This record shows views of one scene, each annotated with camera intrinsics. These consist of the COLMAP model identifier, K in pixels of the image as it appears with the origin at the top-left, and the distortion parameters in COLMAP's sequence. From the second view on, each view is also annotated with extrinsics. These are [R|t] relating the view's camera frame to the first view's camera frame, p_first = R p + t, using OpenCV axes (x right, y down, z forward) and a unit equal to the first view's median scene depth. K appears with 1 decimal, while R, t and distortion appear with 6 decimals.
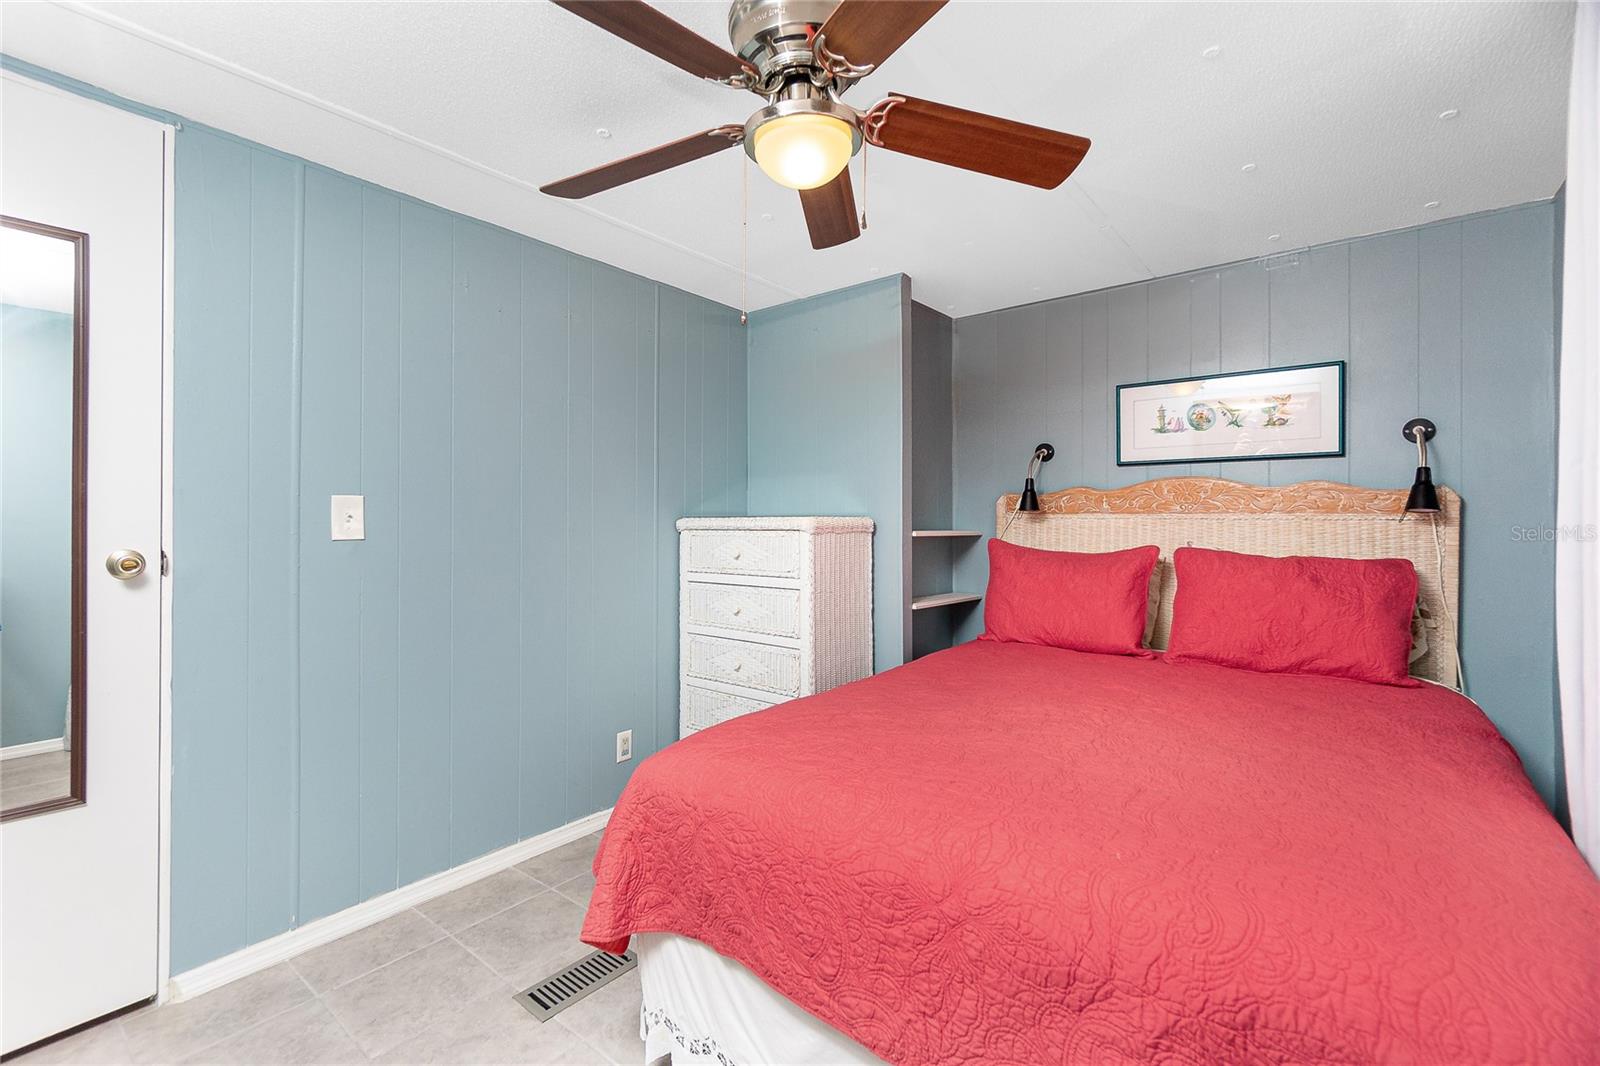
lens RADIAL K [[695.0, 0, 795.6], [0, 695.0, 518.5], [0, 0, 1]] dist [-0.003651, 0.000142]
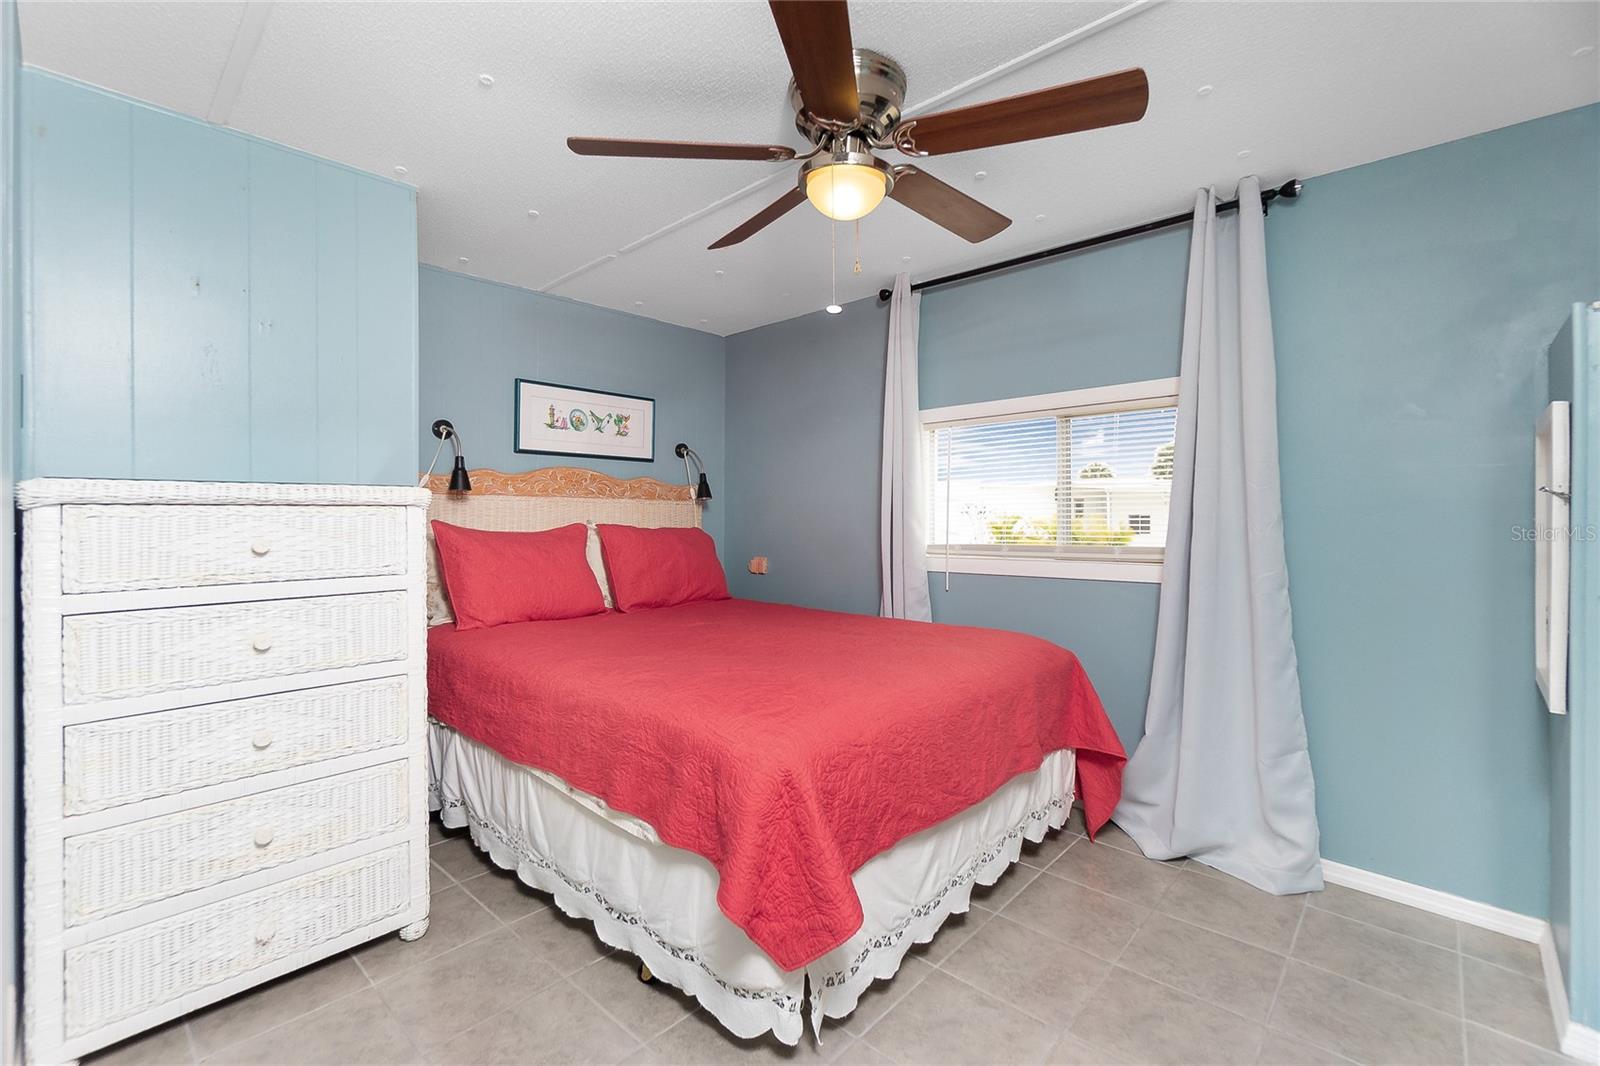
lens RADIAL K [[695.0, 0, 795.6], [0, 695.0, 518.5], [0, 0, 1]] dist [-0.003651, 0.000142]
pose [[0.081164, -0.006904, 0.996677, -0.616043], [-0.007273, 0.999945, 0.007519, 0.017945], [-0.996674, -0.007860, 0.081109, 0.496025]]
